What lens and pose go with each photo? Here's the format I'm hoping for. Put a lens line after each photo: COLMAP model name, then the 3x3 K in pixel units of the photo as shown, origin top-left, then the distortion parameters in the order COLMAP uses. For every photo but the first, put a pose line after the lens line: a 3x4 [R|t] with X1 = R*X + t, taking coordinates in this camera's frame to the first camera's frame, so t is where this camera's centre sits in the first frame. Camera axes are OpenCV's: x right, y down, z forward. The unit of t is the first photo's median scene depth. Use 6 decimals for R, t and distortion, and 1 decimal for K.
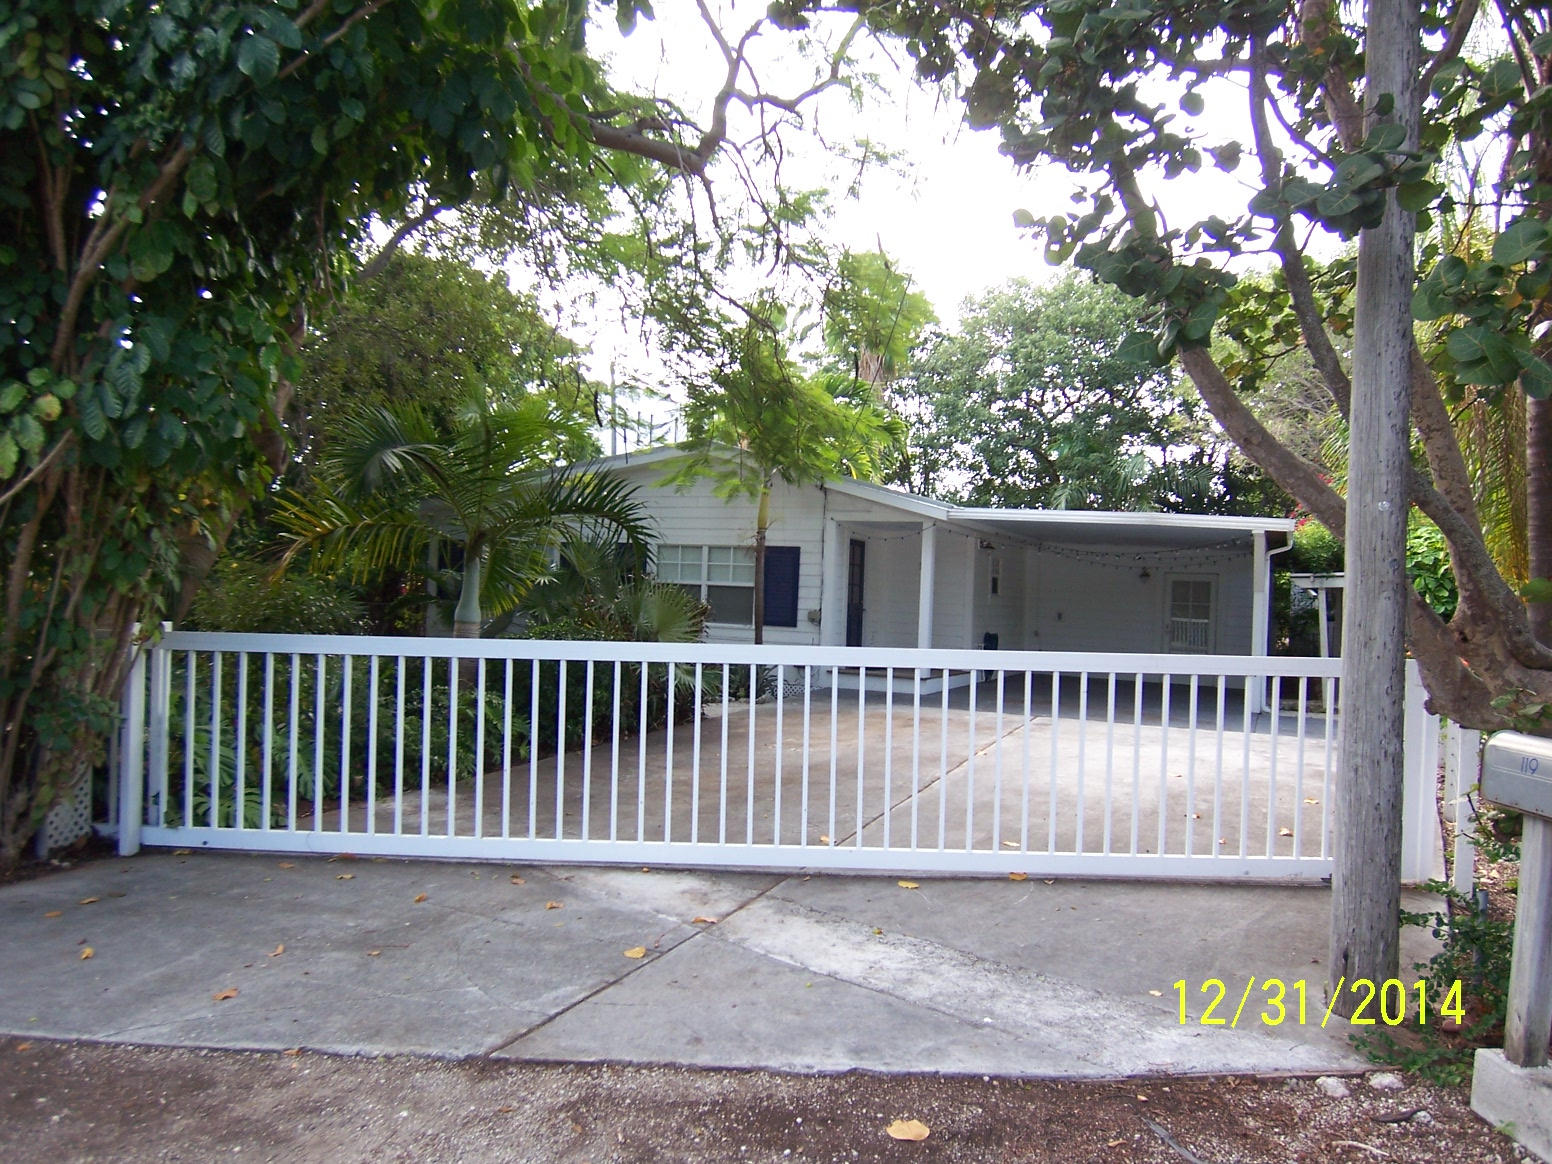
lens RADIAL K [[1055.7, 0, 776.0], [0, 1055.7, 582.0], [0, 0, 1]] dist [-0.002948, -0.000256]
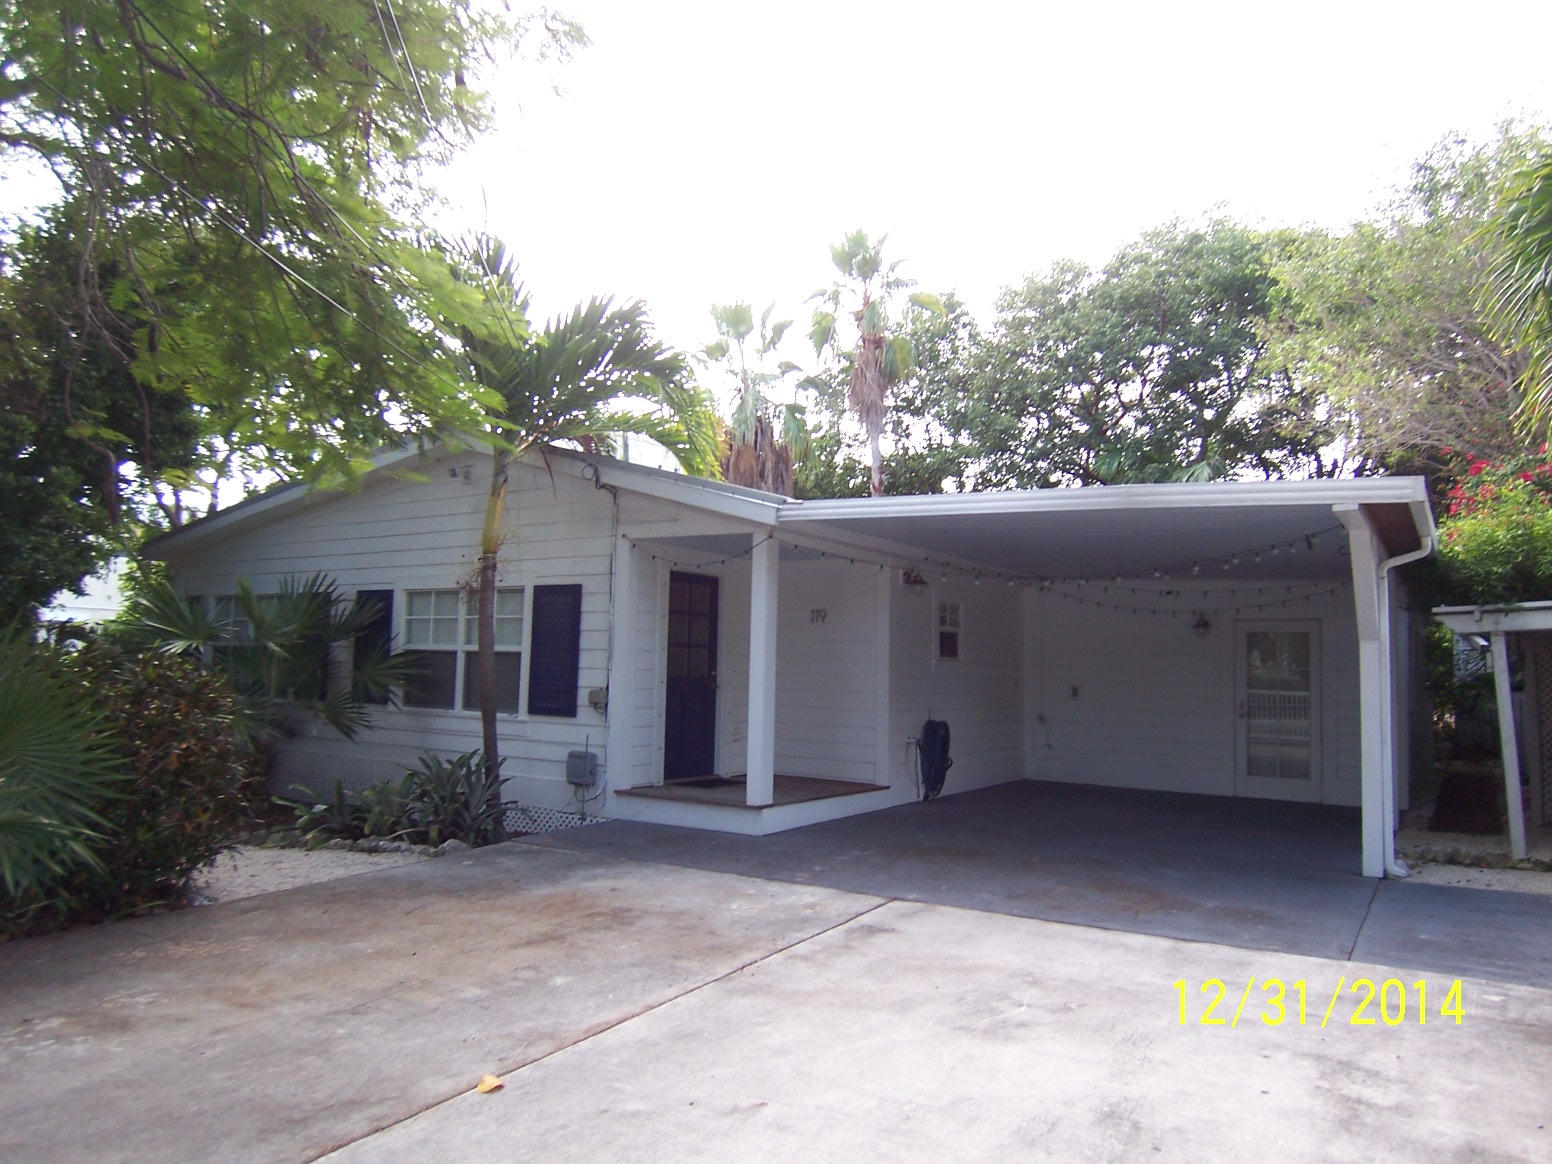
lens RADIAL K [[1023.8, 0, 776.0], [0, 1023.8, 582.0], [0, 0, 1]] dist [-0.060659, -0.001389]
pose [[0.988779, -0.025905, -0.147120, 0.221669], [0.014960, 0.997070, -0.075017, 0.011472], [0.148633, 0.071974, 0.986270, 0.431630]]
